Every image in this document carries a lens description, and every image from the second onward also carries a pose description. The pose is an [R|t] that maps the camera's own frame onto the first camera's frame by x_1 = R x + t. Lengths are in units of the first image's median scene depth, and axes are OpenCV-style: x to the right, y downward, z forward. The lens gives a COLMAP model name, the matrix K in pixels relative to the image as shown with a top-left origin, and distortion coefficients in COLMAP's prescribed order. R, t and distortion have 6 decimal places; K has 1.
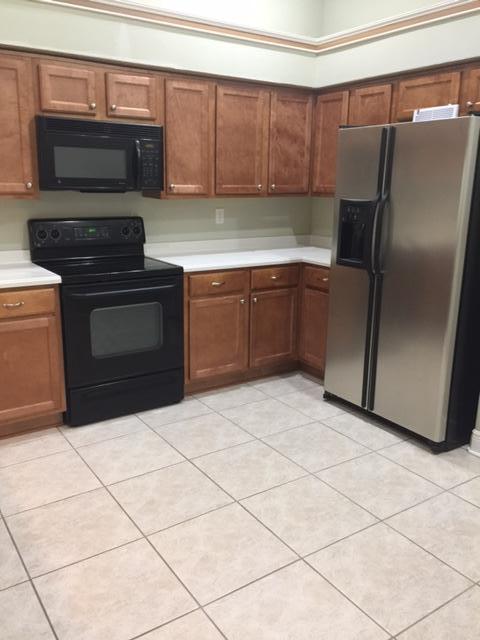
lens RADIAL K [[546.6, 0, 238.6], [0, 546.6, 306.9], [0, 0, 1]] dist [0.089681, -0.120576]
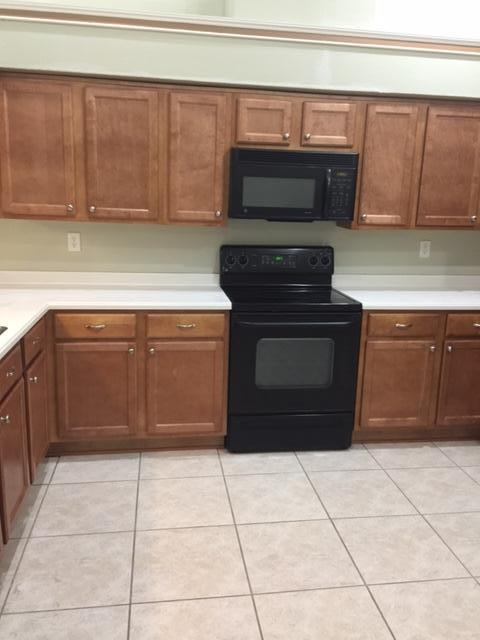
lens RADIAL K [[546.6, 0, 238.6], [0, 546.6, 306.9], [0, 0, 1]] dist [0.089681, -0.120576]
pose [[0.901902, 0.096514, -0.421021, 0.103069], [-0.113560, 0.993410, -0.015539, -0.030366], [0.416746, 0.061826, 0.906918, 0.079564]]
